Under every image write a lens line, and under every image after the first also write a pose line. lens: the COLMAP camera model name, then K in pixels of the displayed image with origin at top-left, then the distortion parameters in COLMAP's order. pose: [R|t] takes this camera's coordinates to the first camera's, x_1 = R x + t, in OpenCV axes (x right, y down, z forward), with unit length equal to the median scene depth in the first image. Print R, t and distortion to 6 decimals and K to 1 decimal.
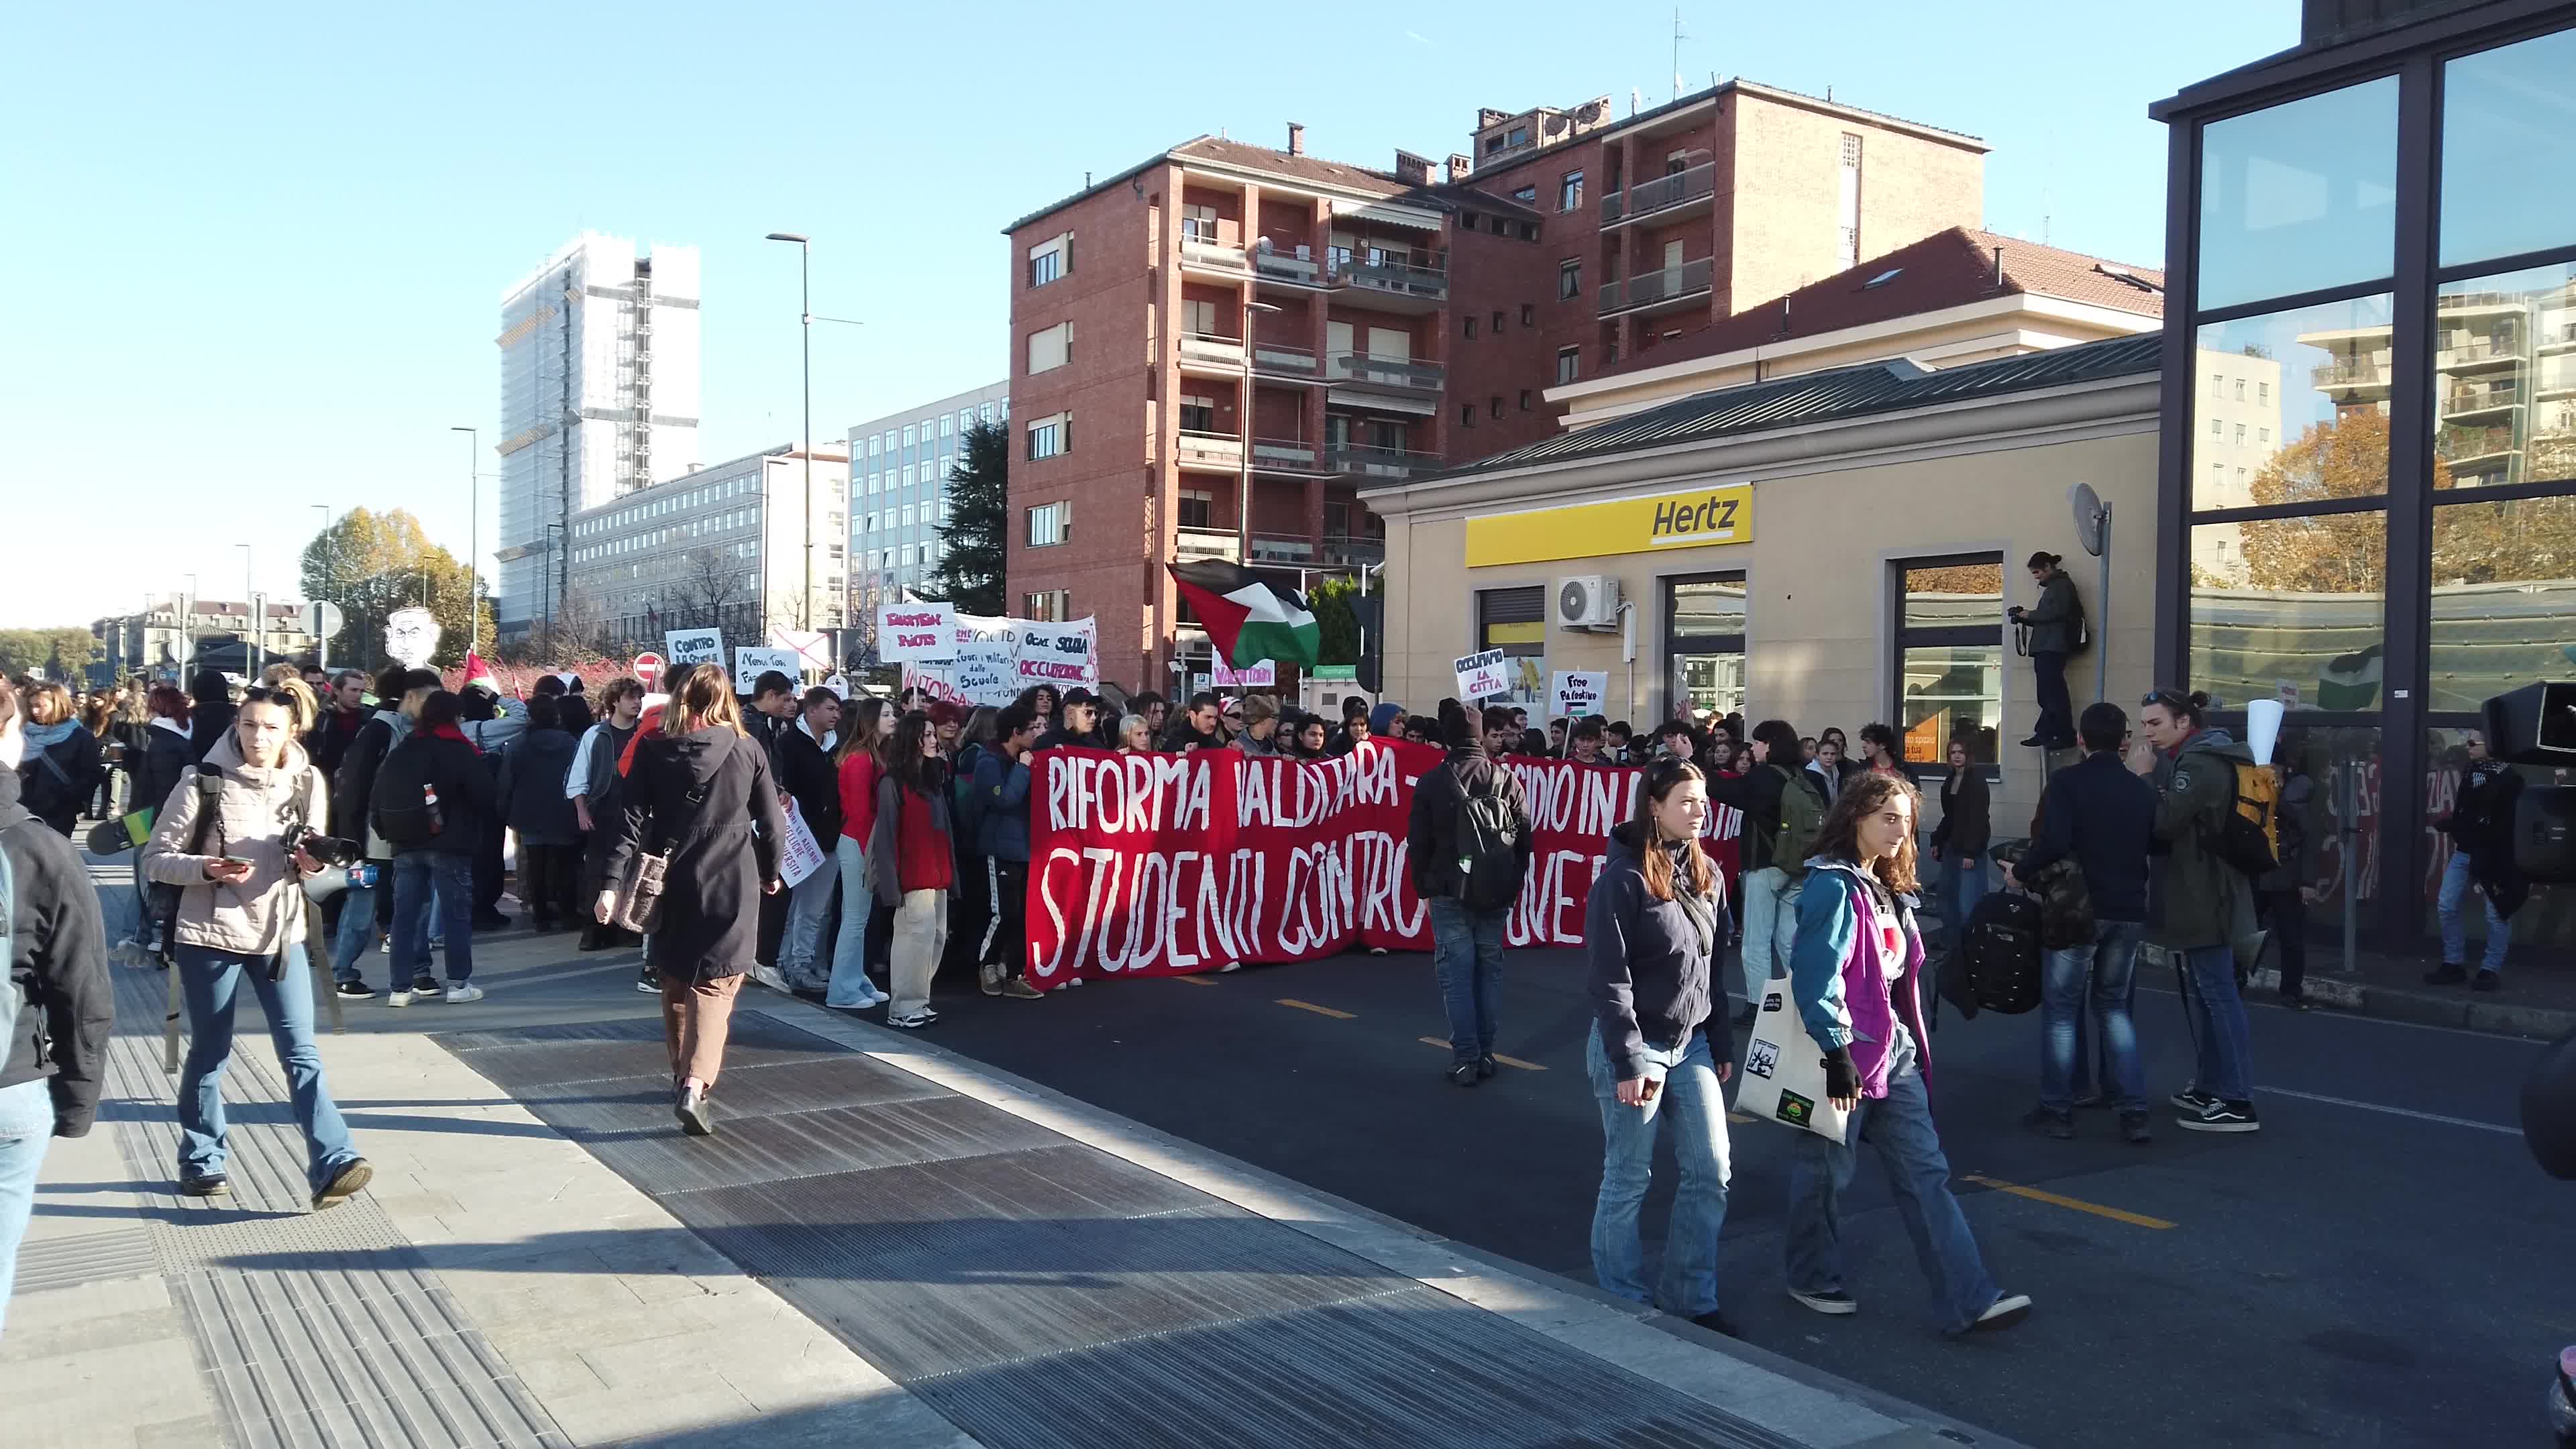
lens RADIAL K [[1978.3, 0, 1274.2], [0, 1978.3, 734.3], [0, 0, 1]] dist [0.099405, -0.124158]
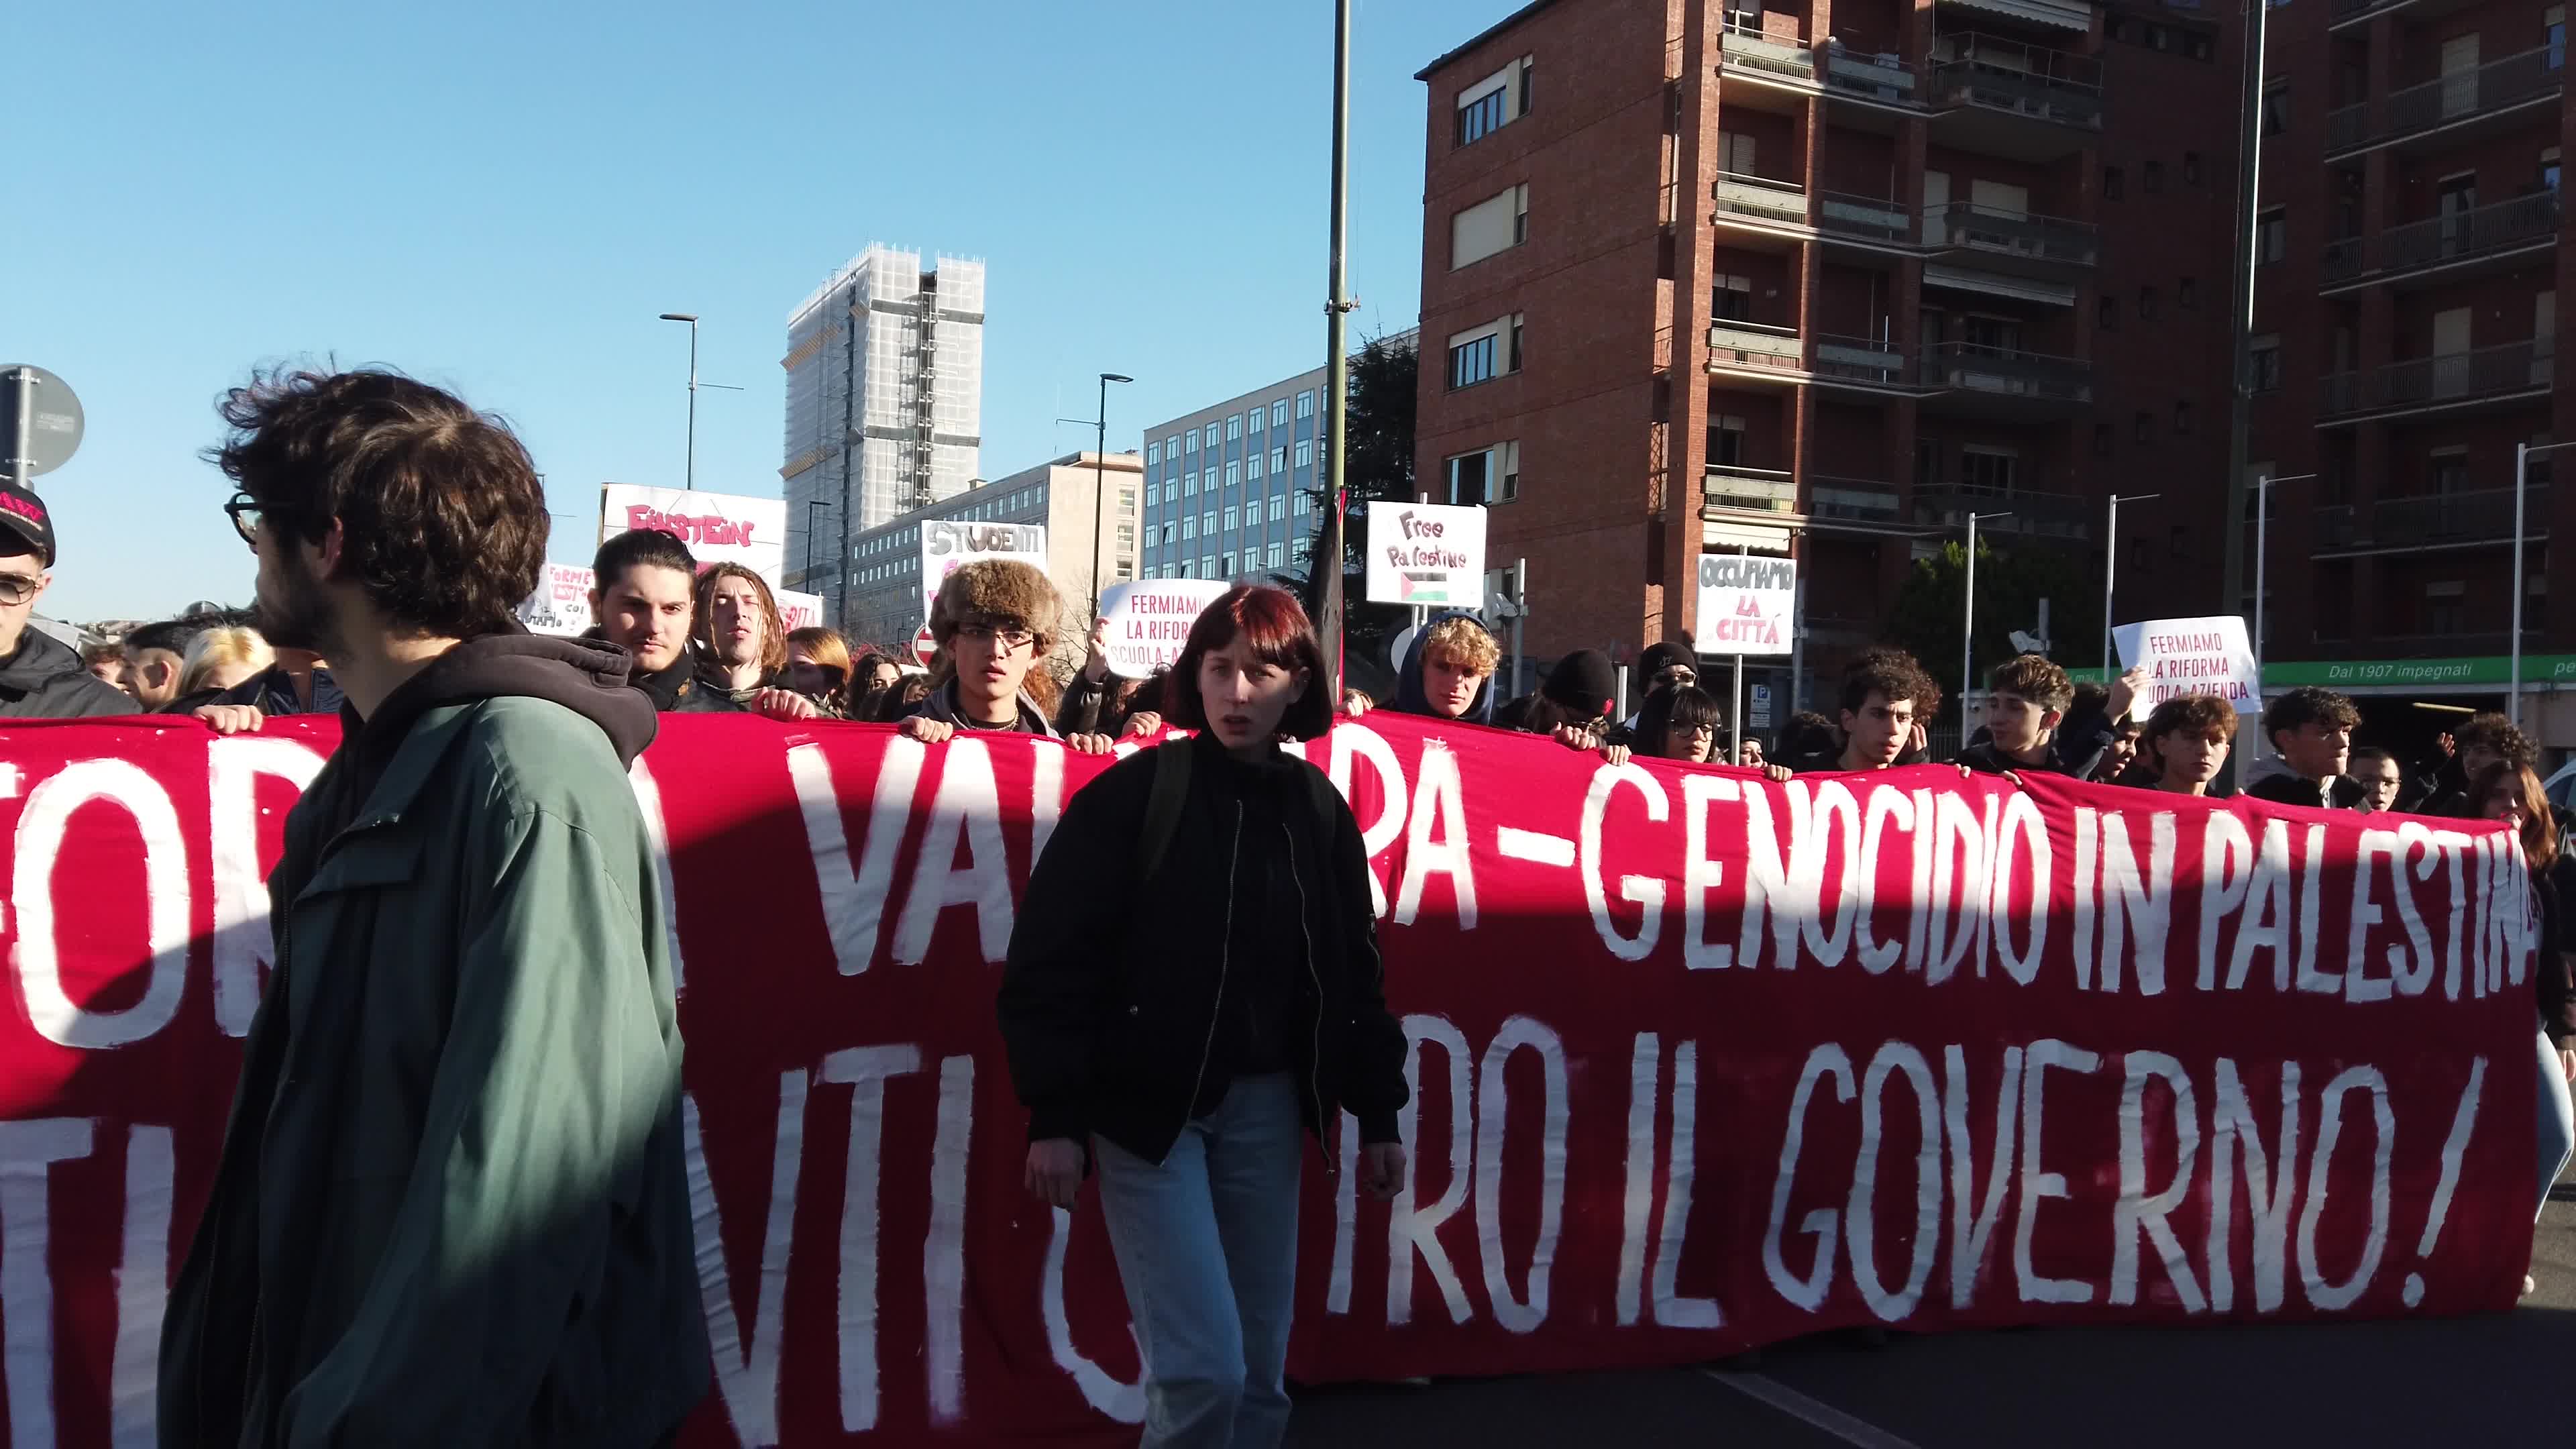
lens RADIAL K [[1978.3, 0, 1274.2], [0, 1978.3, 734.3], [0, 0, 1]] dist [0.099405, -0.124158]
pose [[0.991694, 0.014708, -0.127775, -0.098541], [-0.017250, 0.999674, -0.018810, 0.000084], [0.127457, 0.020858, 0.991625, 0.304253]]
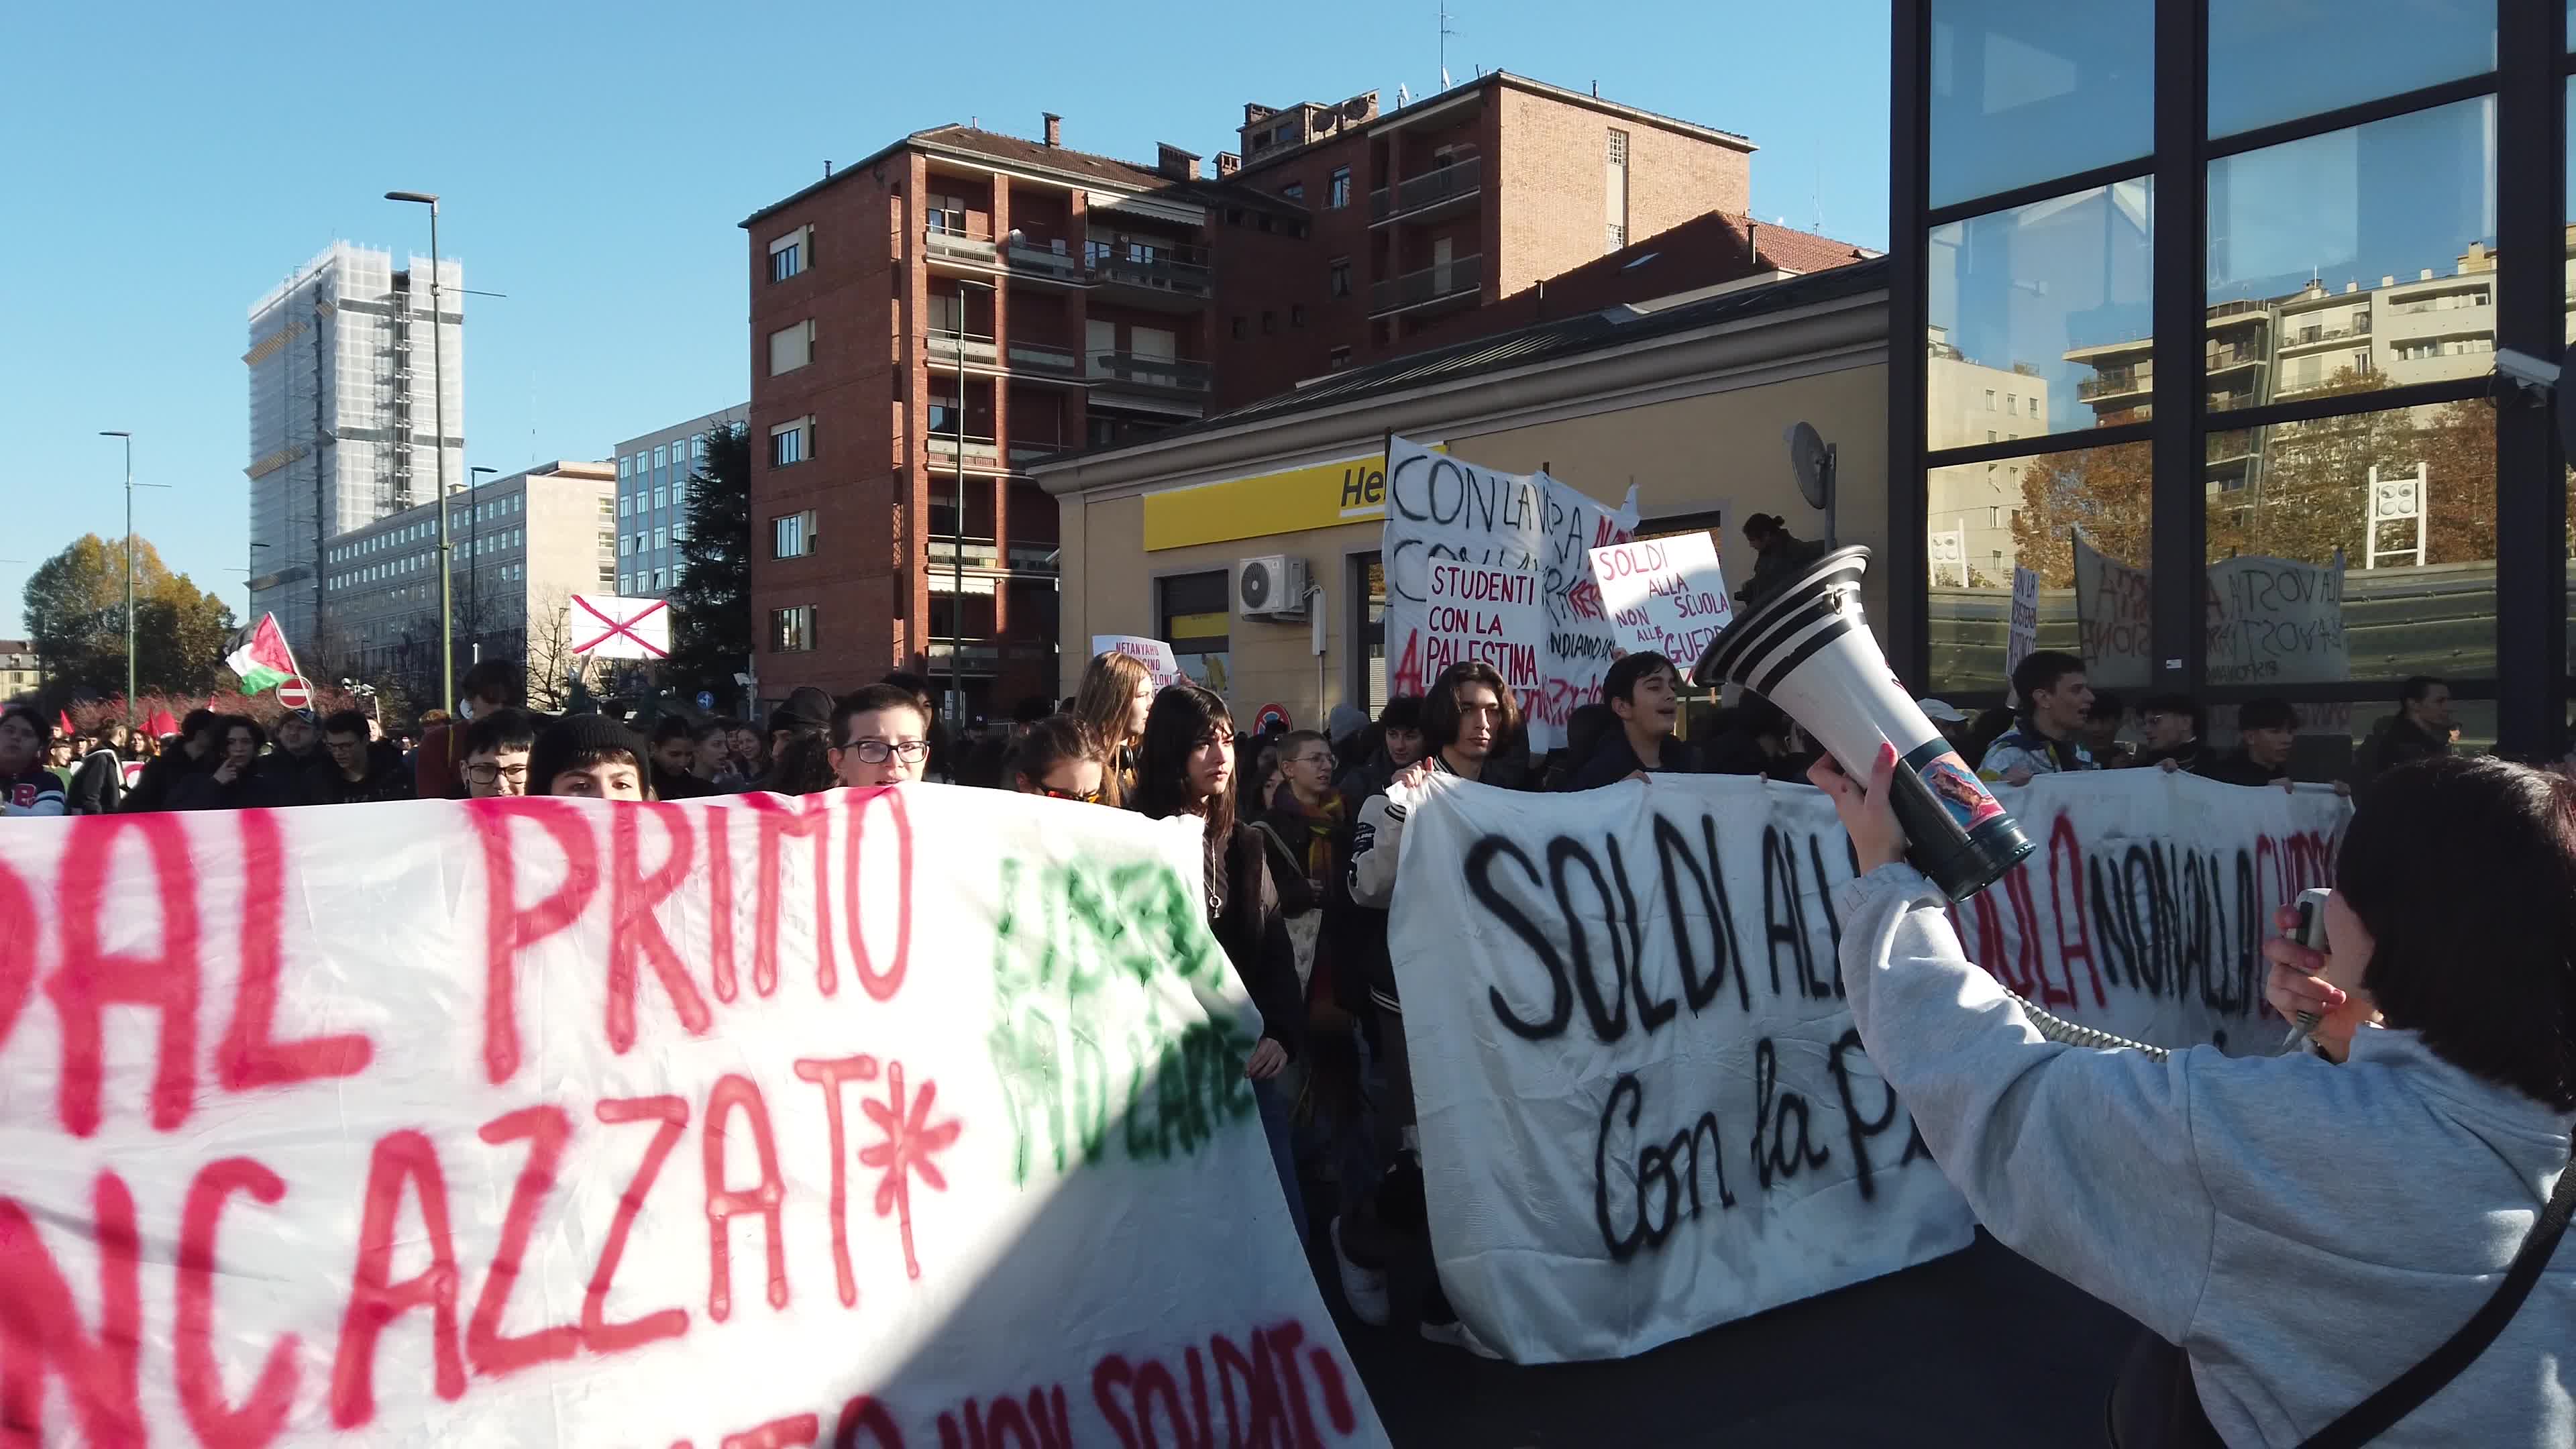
lens RADIAL K [[1978.3, 0, 1274.2], [0, 1978.3, 734.3], [0, 0, 1]] dist [0.099405, -0.124158]
pose [[0.995524, -0.020007, 0.092368, 0.024097], [0.020949, 0.999738, -0.009242, 0.001668], [-0.092159, 0.011136, 0.995682, 0.044773]]
